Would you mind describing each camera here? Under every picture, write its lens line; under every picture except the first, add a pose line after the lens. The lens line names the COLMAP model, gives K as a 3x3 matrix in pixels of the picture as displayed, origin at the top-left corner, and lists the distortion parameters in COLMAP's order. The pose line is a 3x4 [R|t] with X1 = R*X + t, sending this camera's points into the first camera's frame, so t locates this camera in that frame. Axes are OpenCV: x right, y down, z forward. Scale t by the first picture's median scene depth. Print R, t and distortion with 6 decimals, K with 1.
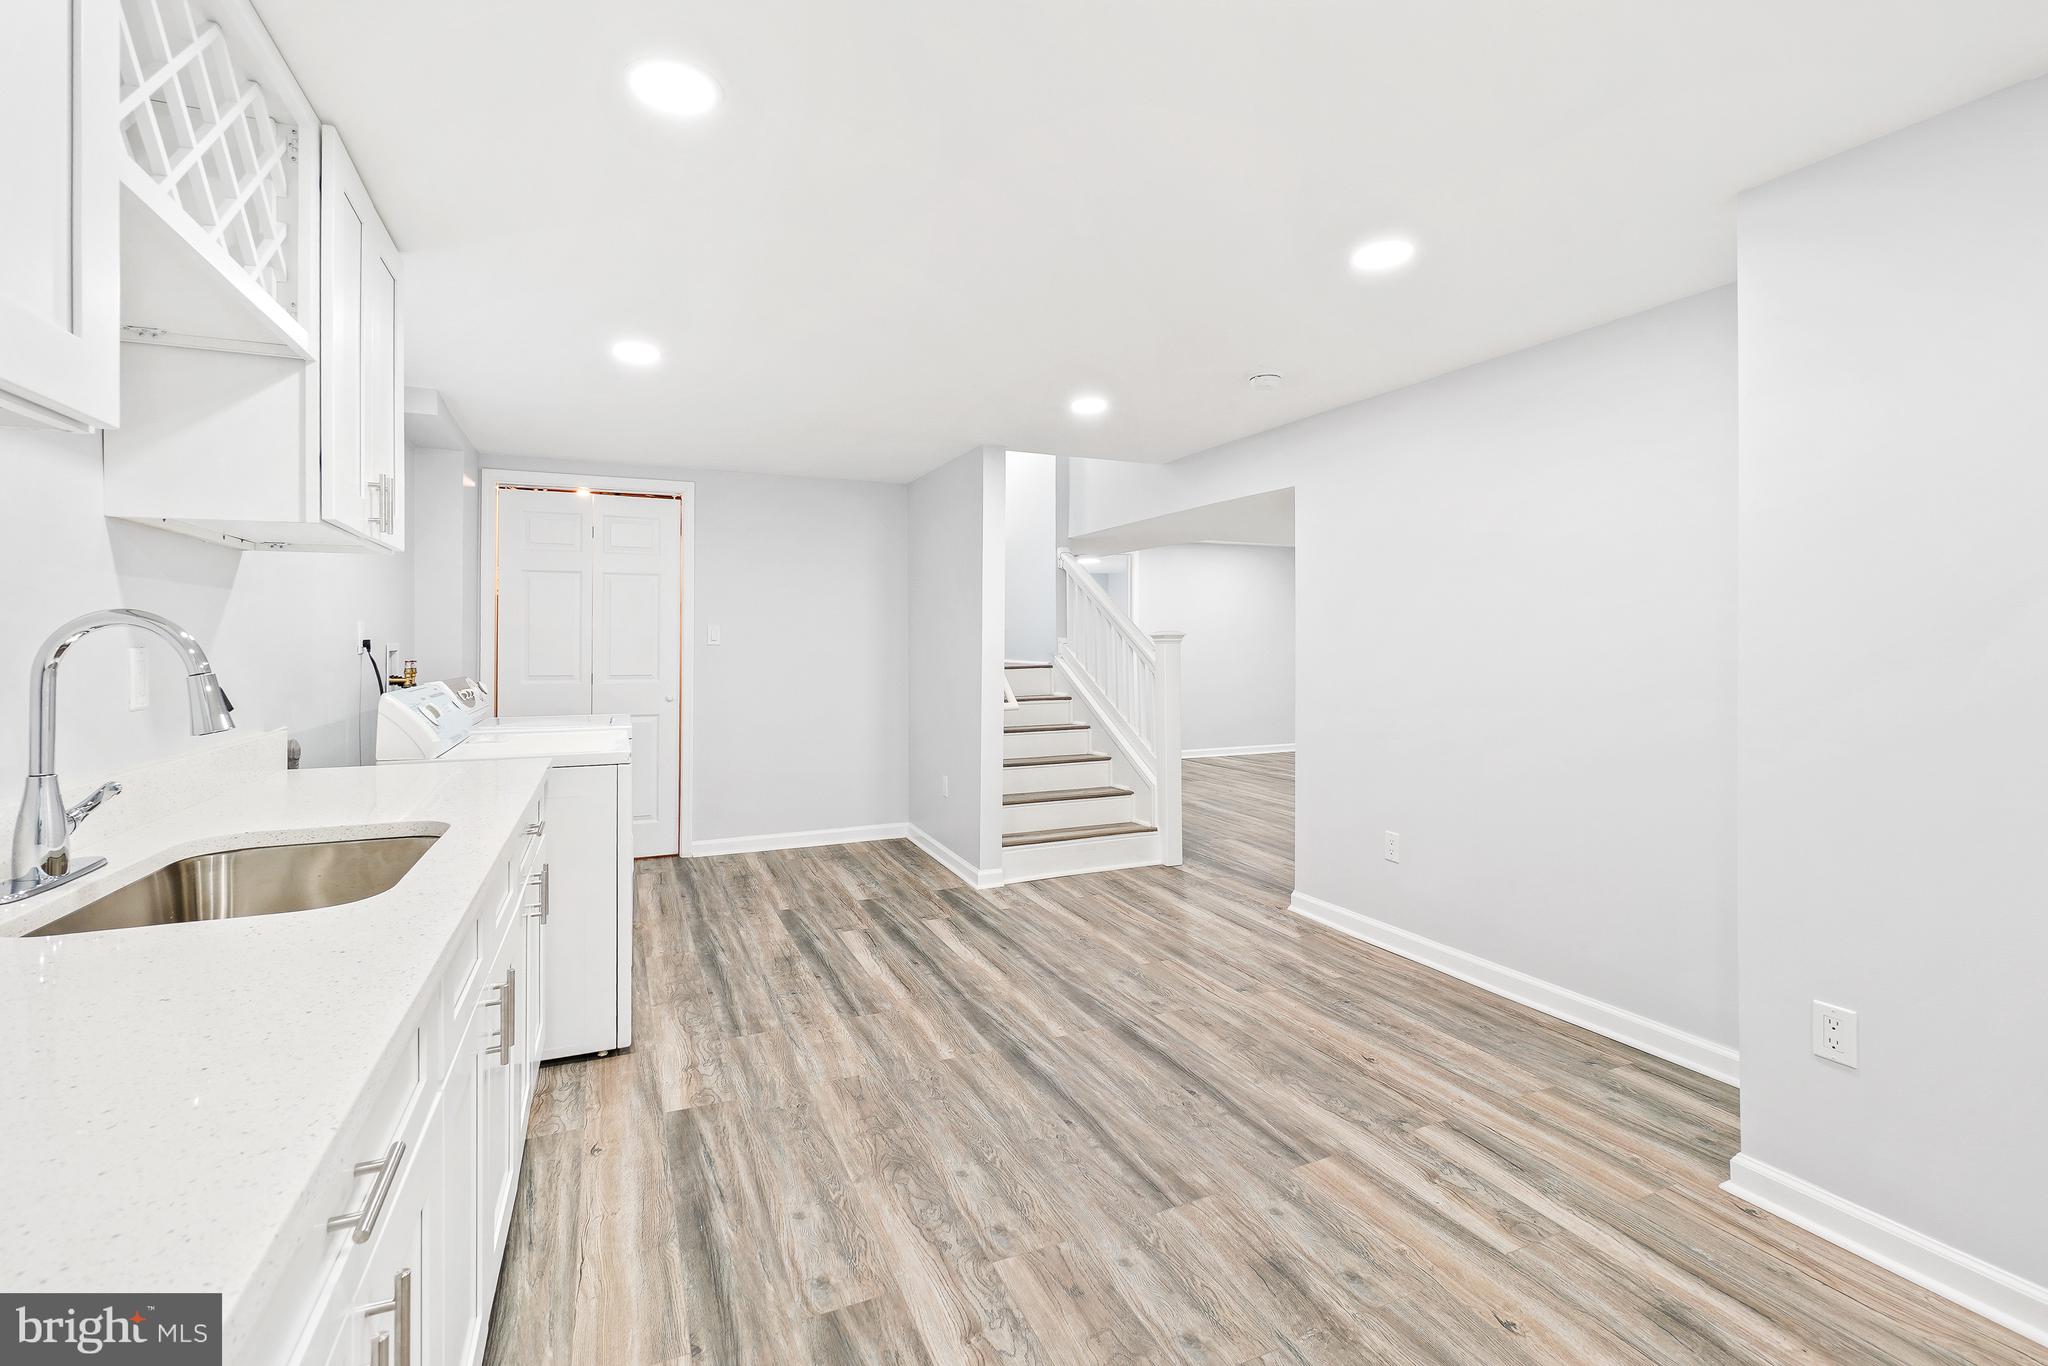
lens RADIAL K [[892.1, 0, 1006.7], [0, 892.1, 652.9], [0, 0, 1]] dist [-0.002591, 0.000237]
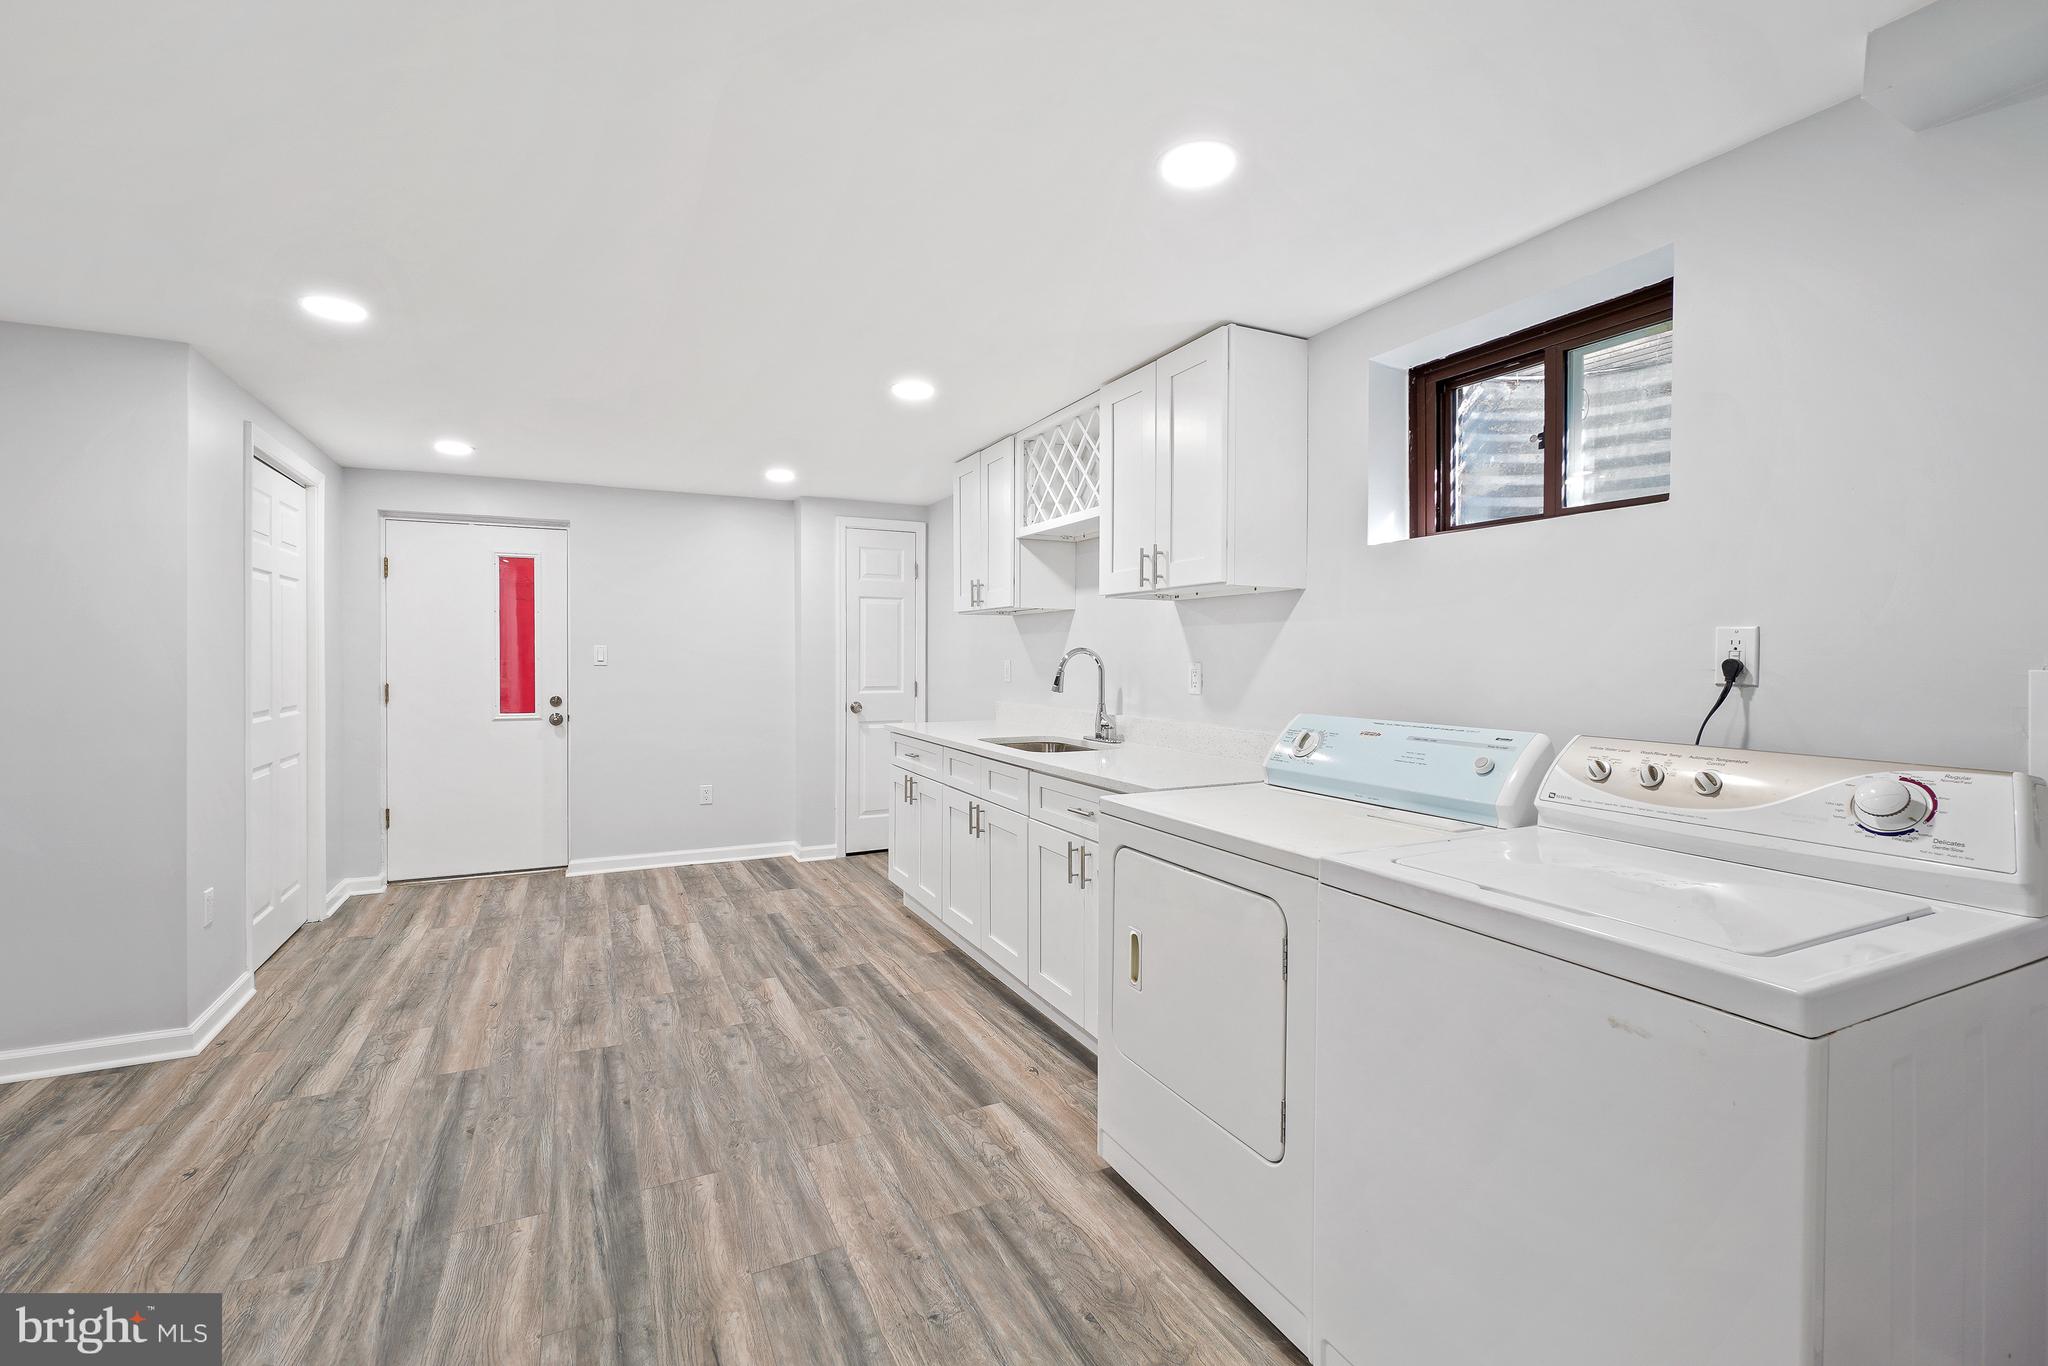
lens RADIAL K [[892.1, 0, 1006.7], [0, 892.1, 652.9], [0, 0, 1]] dist [-0.002591, 0.000237]
pose [[-0.999650, 0.001470, -0.026411, -0.370609], [0.001202, 0.999948, 0.010145, -0.033949], [0.026424, 0.010110, -0.999600, 2.114033]]
